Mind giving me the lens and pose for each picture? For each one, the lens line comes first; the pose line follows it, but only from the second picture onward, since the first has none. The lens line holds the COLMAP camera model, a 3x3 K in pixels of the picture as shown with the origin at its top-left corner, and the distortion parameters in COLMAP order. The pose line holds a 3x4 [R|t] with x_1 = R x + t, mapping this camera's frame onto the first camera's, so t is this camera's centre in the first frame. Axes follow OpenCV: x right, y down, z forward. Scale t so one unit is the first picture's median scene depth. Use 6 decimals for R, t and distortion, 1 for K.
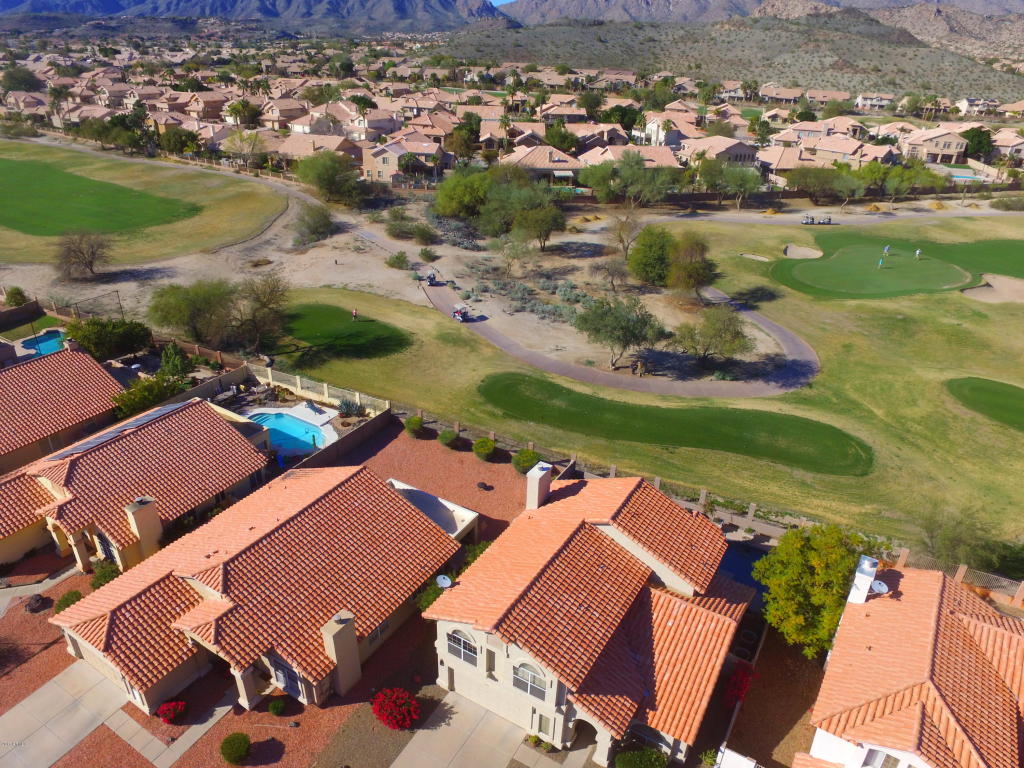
lens RADIAL K [[703.0, 0, 508.6], [0, 703.0, 386.7], [0, 0, 1]] dist [-0.128065, 0.095234]
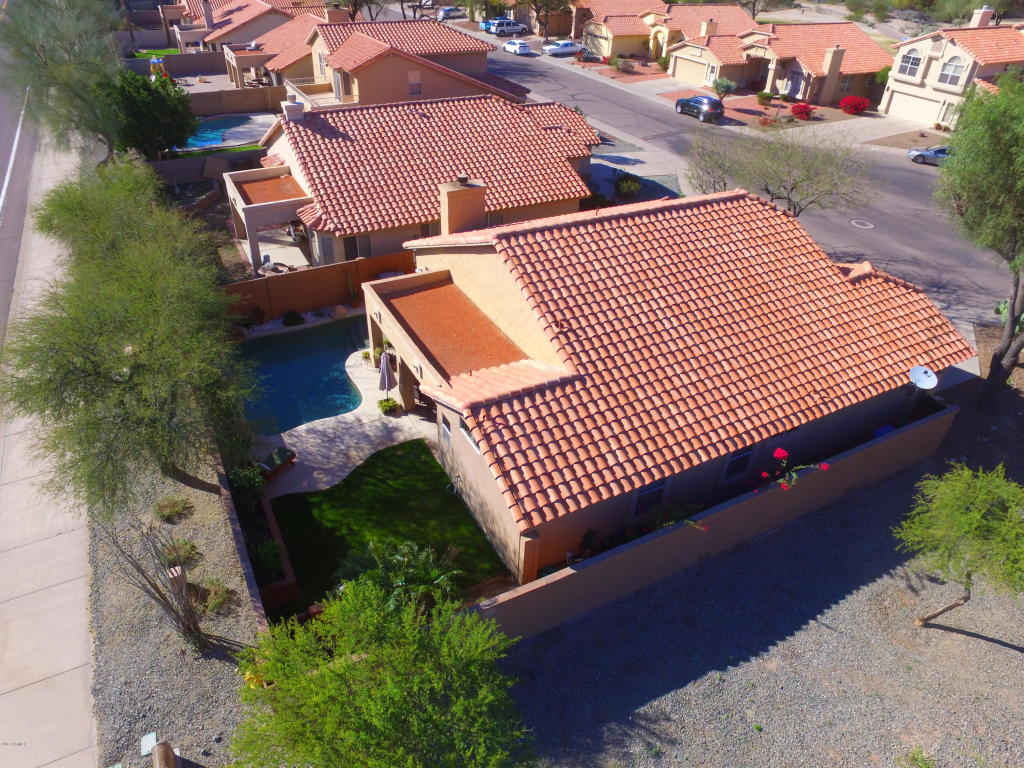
lens RADIAL K [[703.0, 0, 508.6], [0, 703.0, 386.7], [0, 0, 1]] dist [-0.128065, 0.095234]
pose [[0.853811, 0.304900, -0.421951, 0.033182], [-0.243192, 0.950265, 0.194562, 1.082243], [0.460287, -0.063505, 0.885496, -1.031963]]
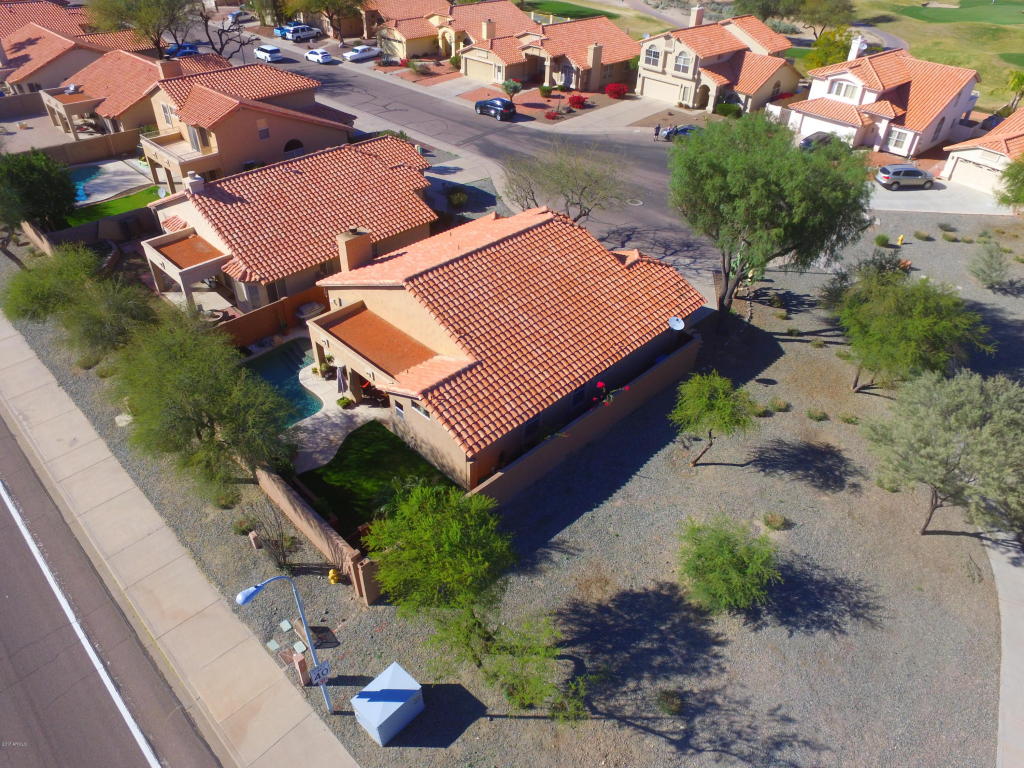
lens RADIAL K [[703.0, 0, 508.6], [0, 703.0, 386.7], [0, 0, 1]] dist [-0.128065, 0.095234]
pose [[0.970157, 0.153398, -0.187789, 0.058221], [-0.113308, 0.971498, 0.208213, 1.008227], [0.214376, -0.180721, 0.959887, -1.374972]]
